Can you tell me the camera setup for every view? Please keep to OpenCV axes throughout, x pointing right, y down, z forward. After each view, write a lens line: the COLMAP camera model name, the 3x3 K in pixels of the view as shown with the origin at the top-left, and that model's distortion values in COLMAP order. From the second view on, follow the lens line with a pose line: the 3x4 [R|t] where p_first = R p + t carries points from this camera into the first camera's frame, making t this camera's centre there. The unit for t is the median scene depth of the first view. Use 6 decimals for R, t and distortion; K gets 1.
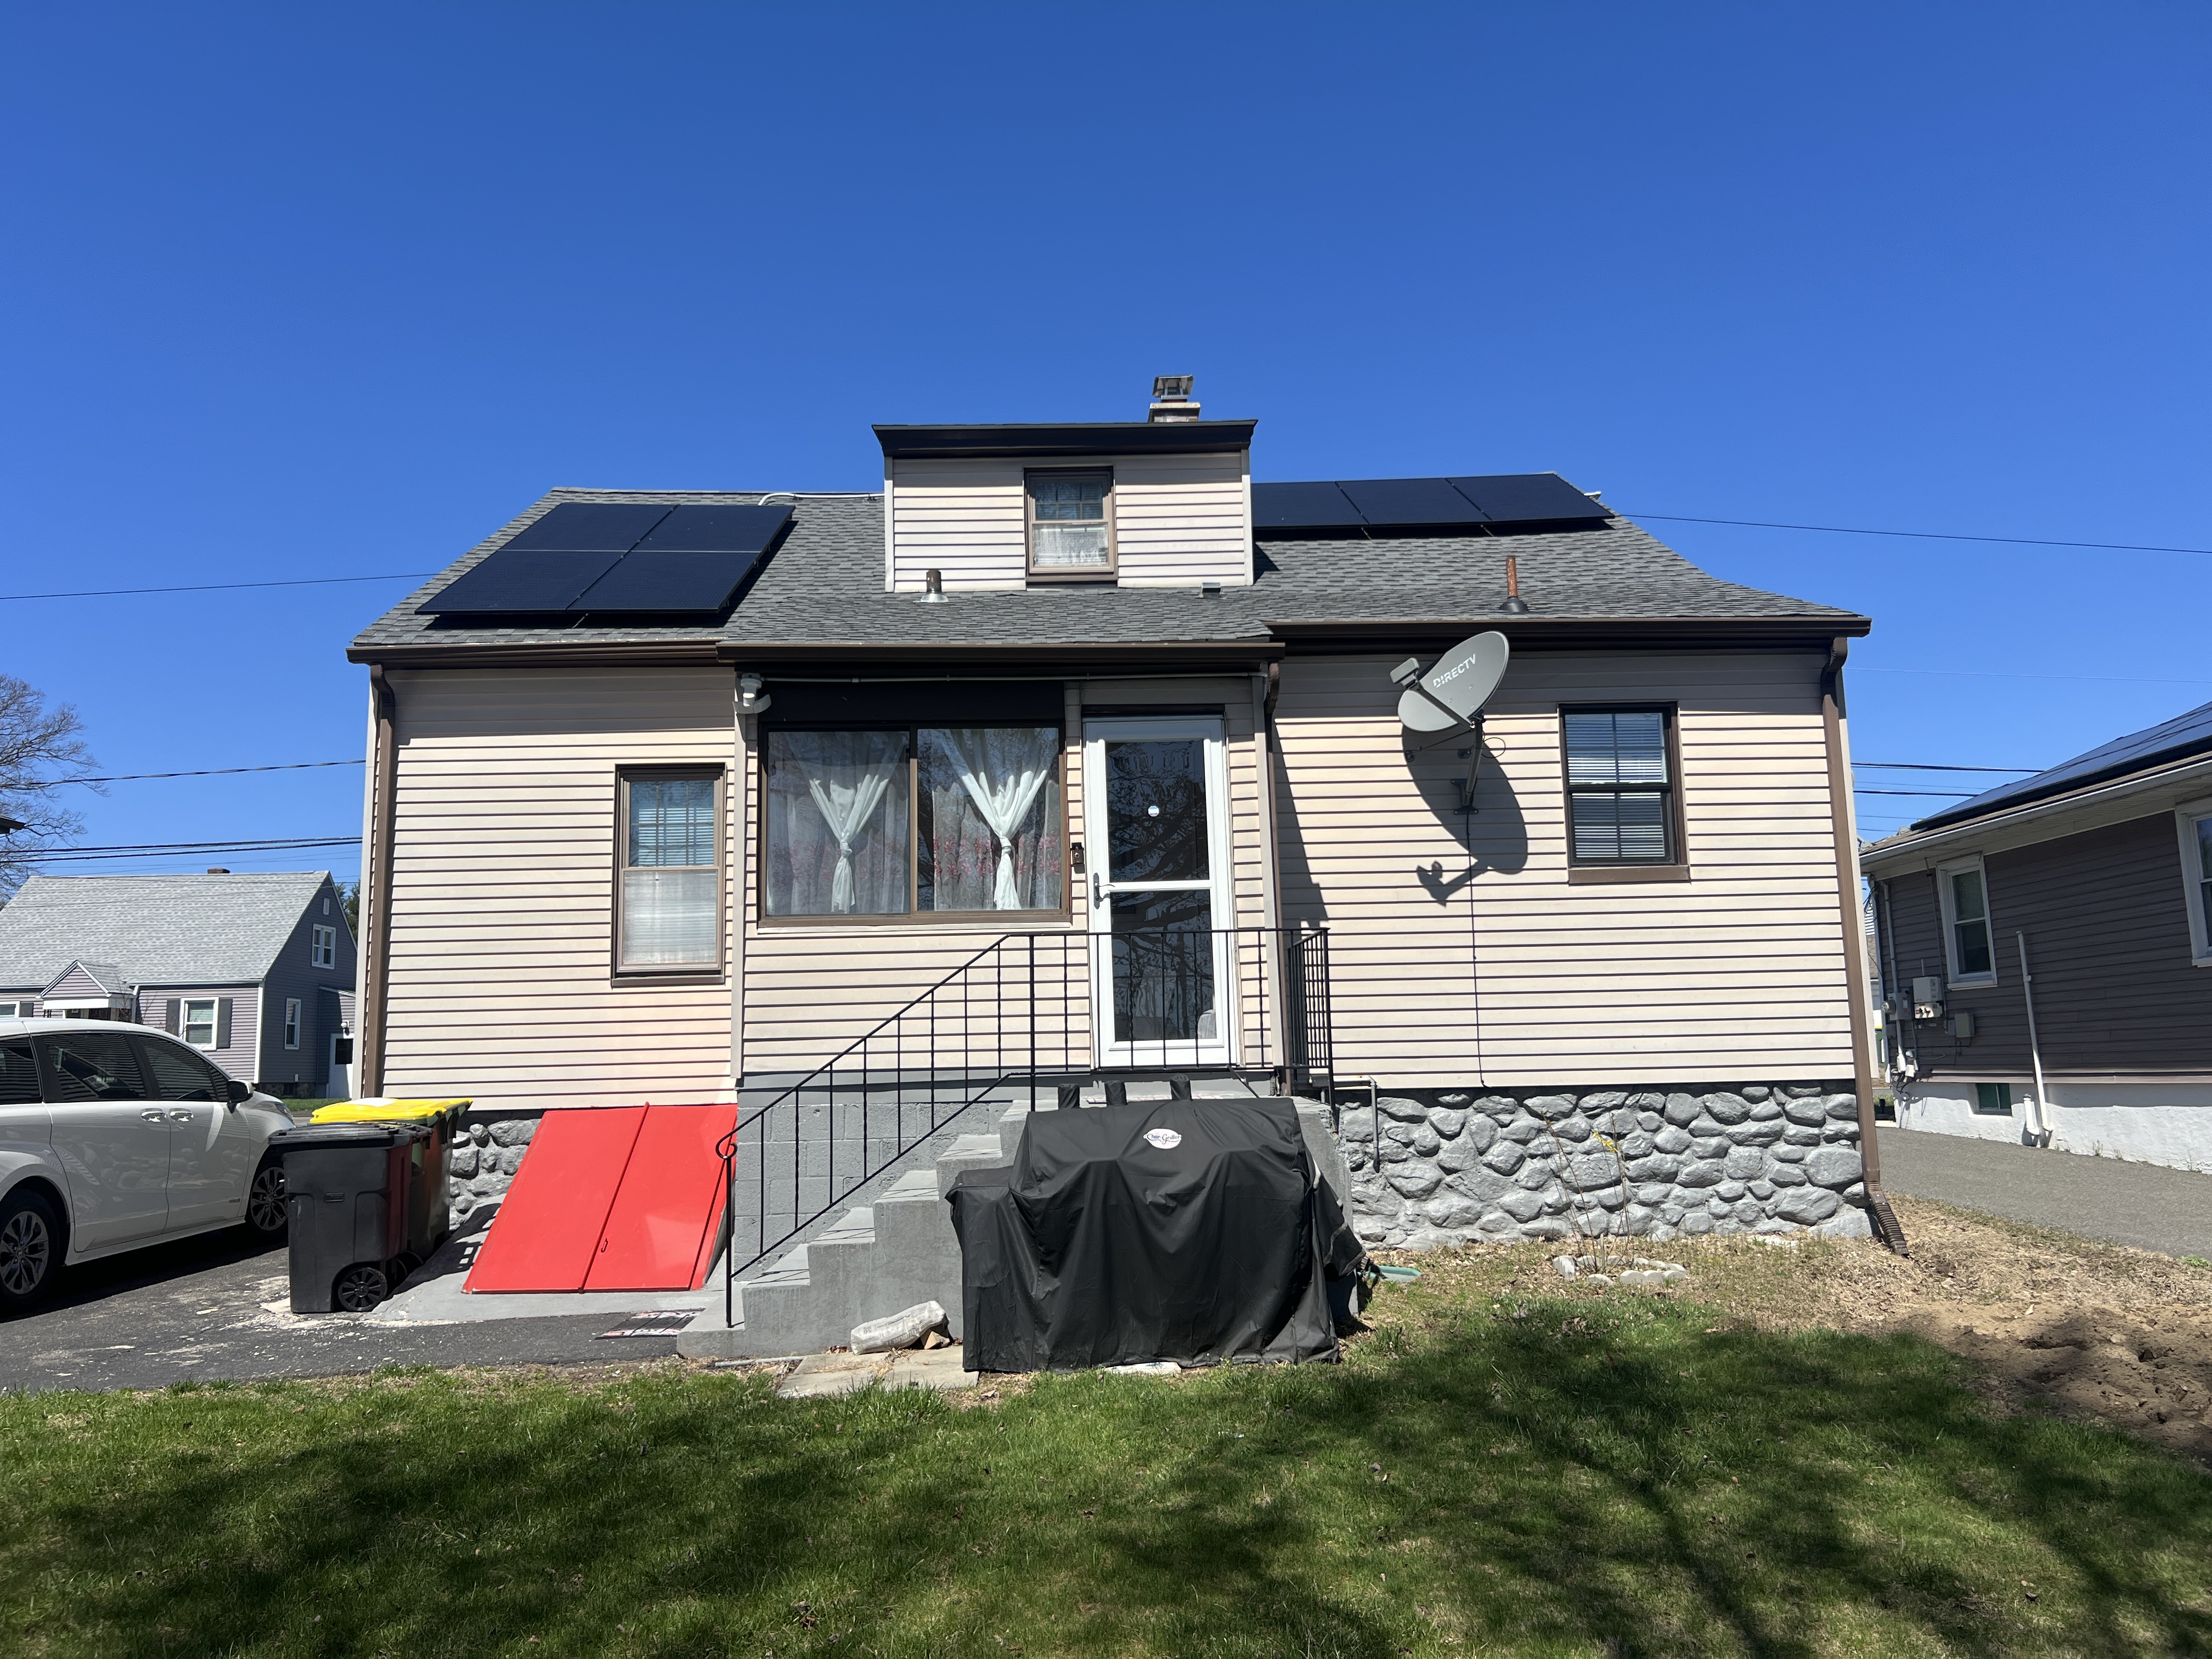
lens RADIAL K [[1664.5, 0, 1103.0], [0, 1664.5, 824.0], [0, 0, 1]] dist [0.029828, -0.000175]
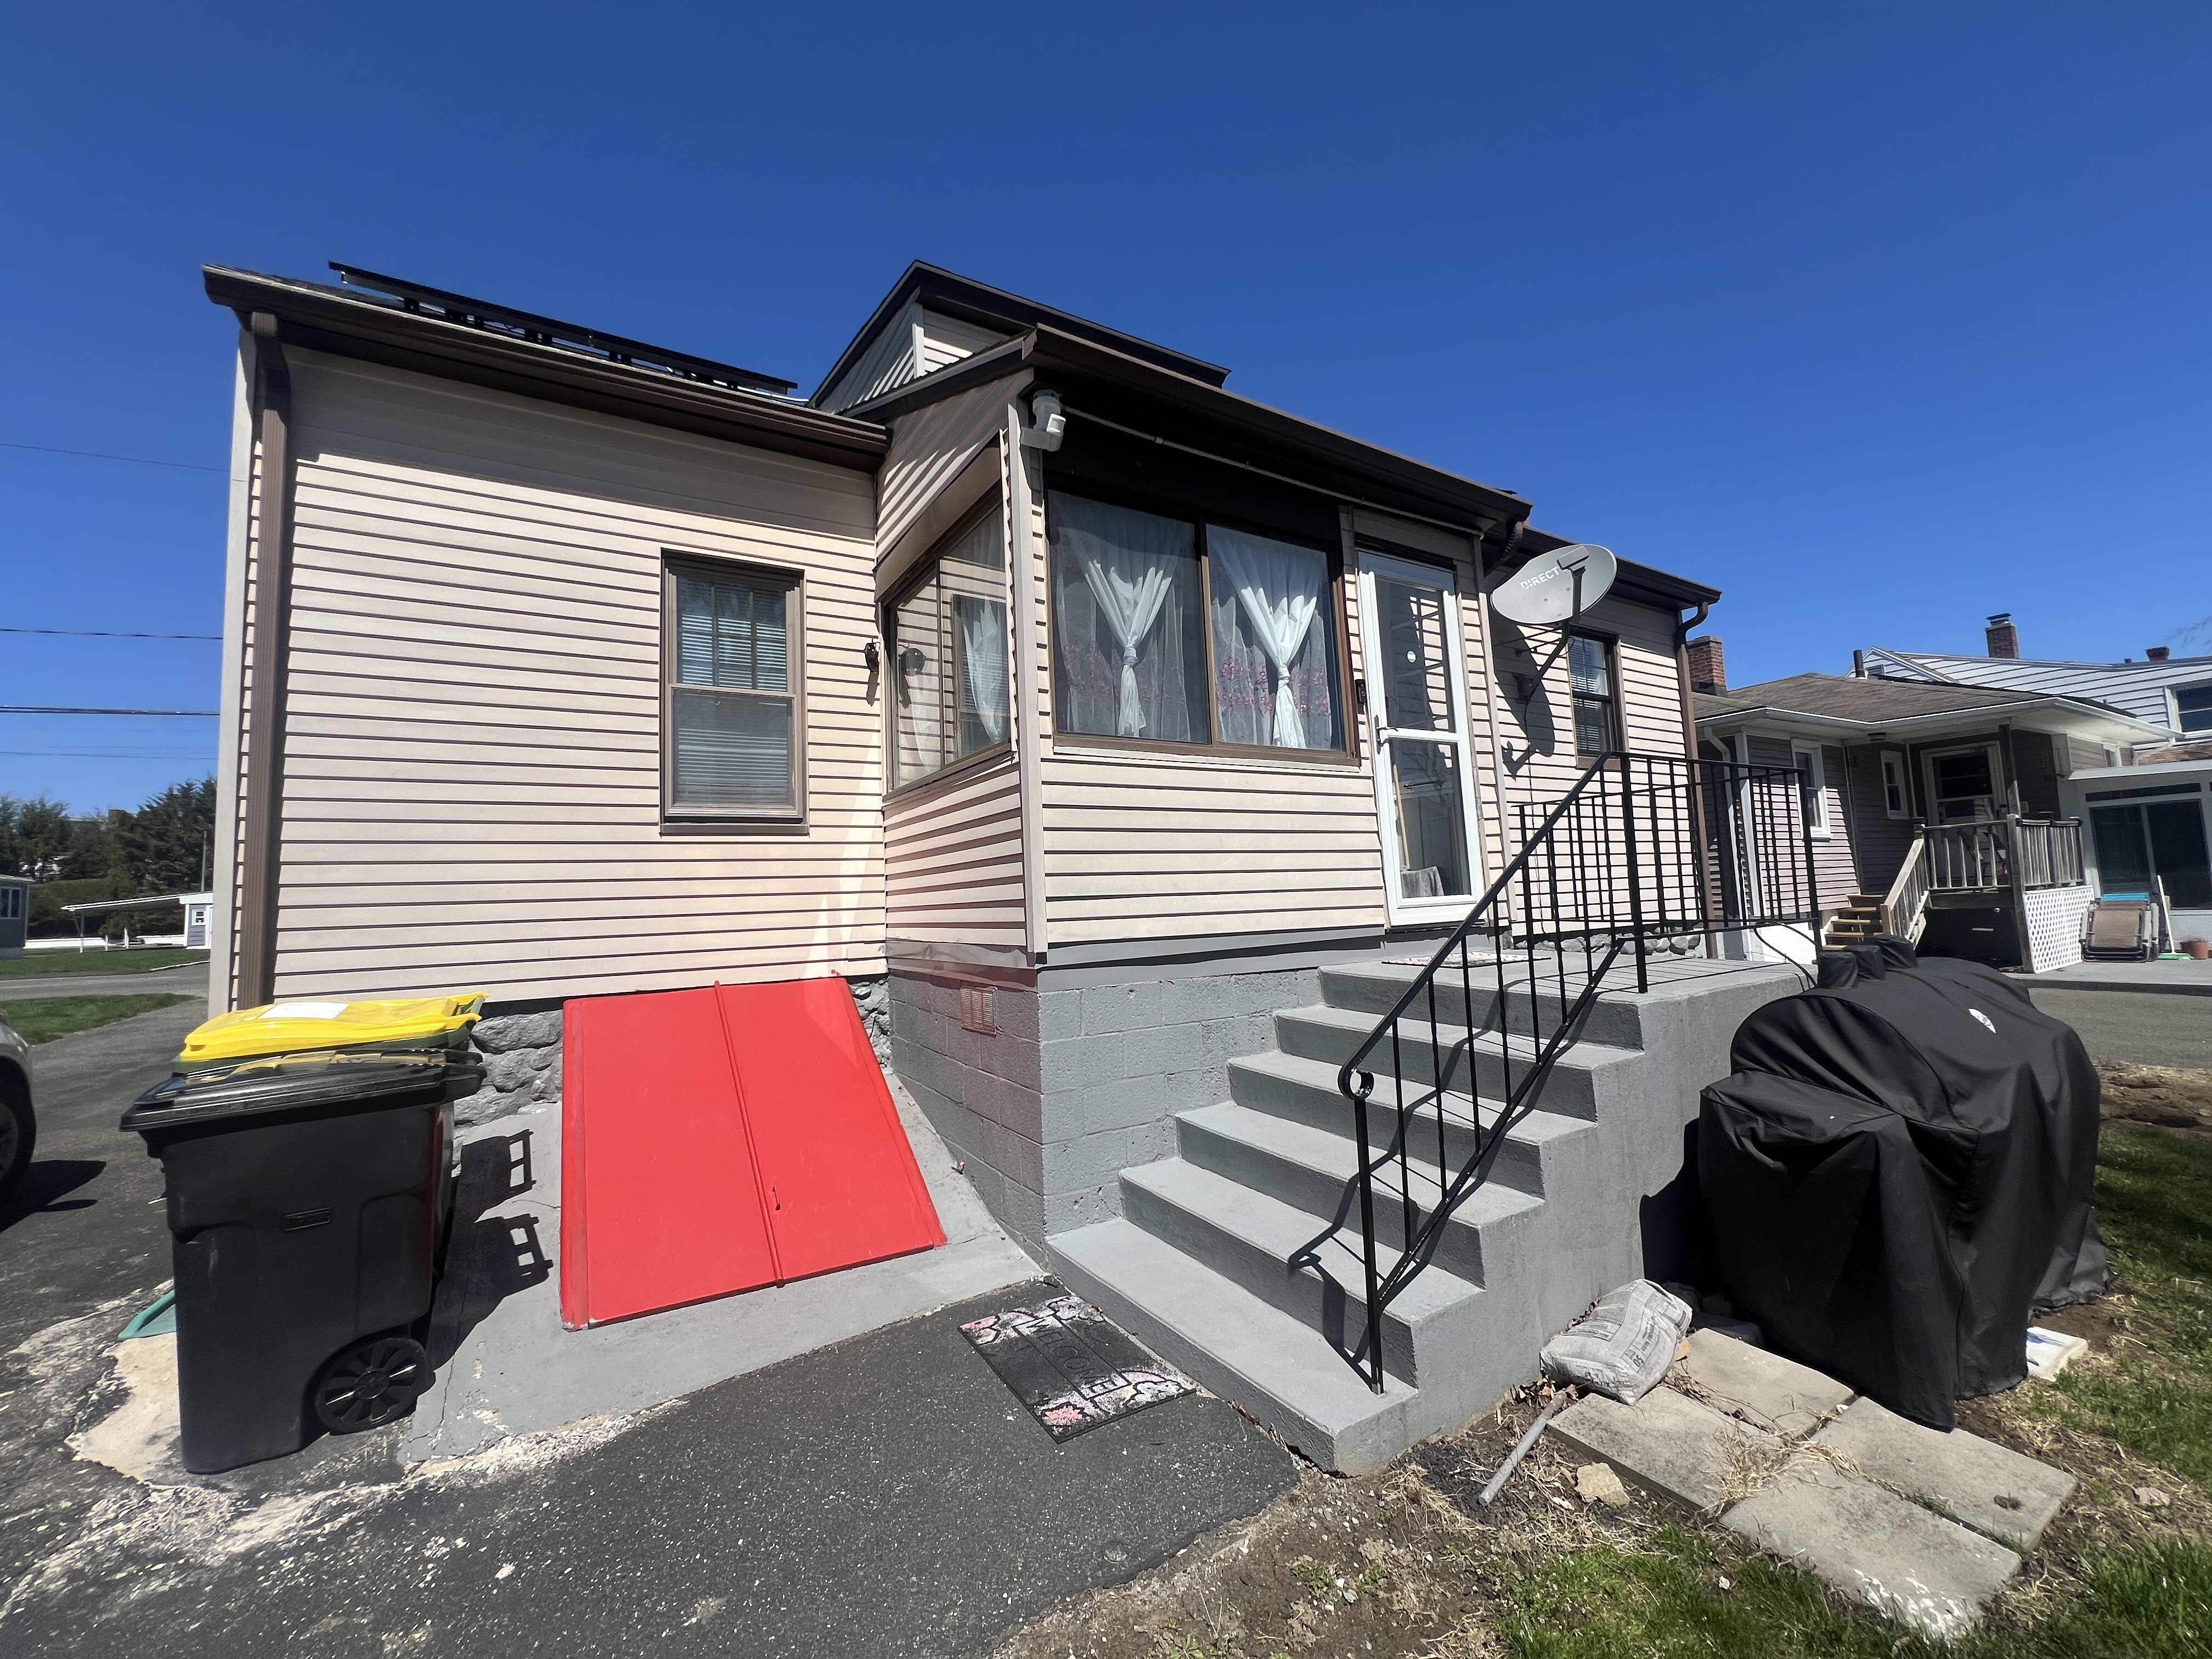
lens RADIAL K [[885.3, 0, 1112.1], [0, 885.3, 835.4], [0, 0, 1]] dist [-0.004975, 0.001253]
pose [[0.874328, 0.026422, 0.484616, -0.338457], [-0.051321, 0.997952, 0.038182, 0.078417], [-0.482615, -0.058255, 0.873893, 0.593765]]
